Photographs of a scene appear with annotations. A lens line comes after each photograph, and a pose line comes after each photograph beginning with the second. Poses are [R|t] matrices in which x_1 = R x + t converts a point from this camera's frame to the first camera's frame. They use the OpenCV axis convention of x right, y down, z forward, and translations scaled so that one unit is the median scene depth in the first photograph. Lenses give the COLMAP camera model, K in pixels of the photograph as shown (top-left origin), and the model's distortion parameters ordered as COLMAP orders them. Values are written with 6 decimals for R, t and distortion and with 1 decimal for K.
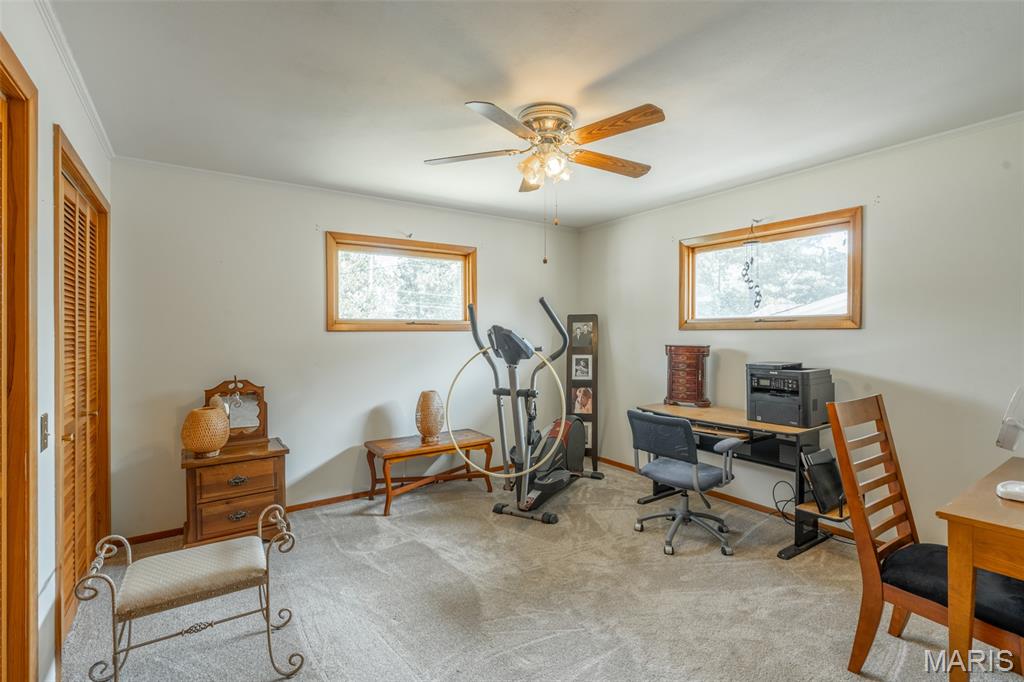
lens RADIAL K [[472.6, 0, 510.6], [0, 472.6, 337.2], [0, 0, 1]] dist [-0.001270, 0.000985]
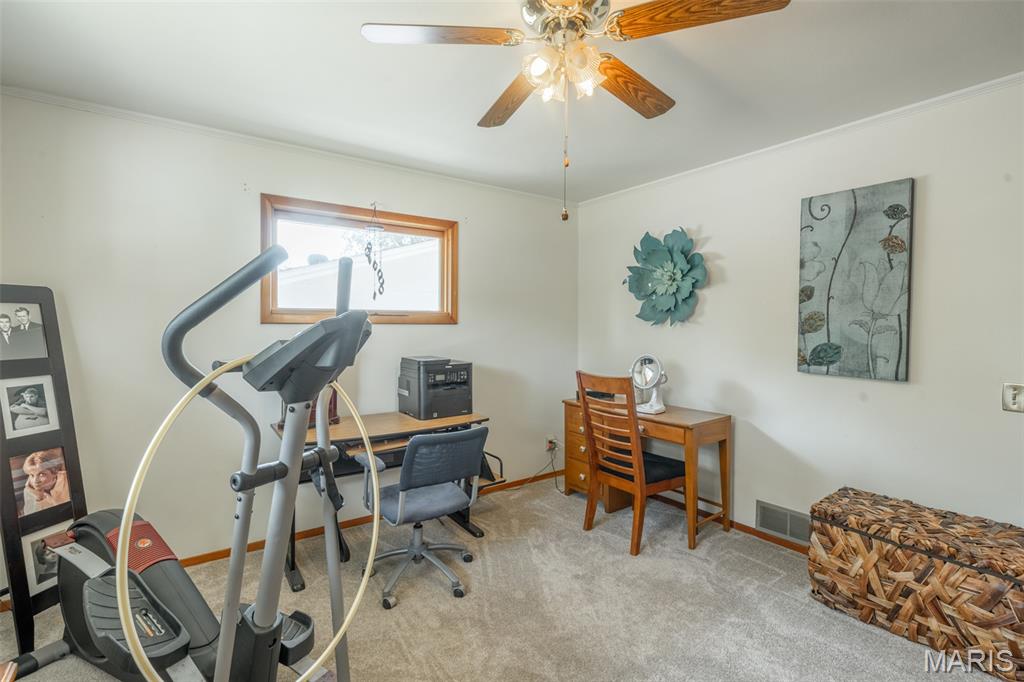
lens RADIAL K [[472.6, 0, 510.6], [0, 472.6, 337.2], [0, 0, 1]] dist [-0.001270, 0.000985]
pose [[-0.025968, -0.021640, 0.999429, -0.413311], [0.007445, 0.999734, 0.021840, -0.008675], [-0.999635, 0.008008, -0.025800, 0.793074]]
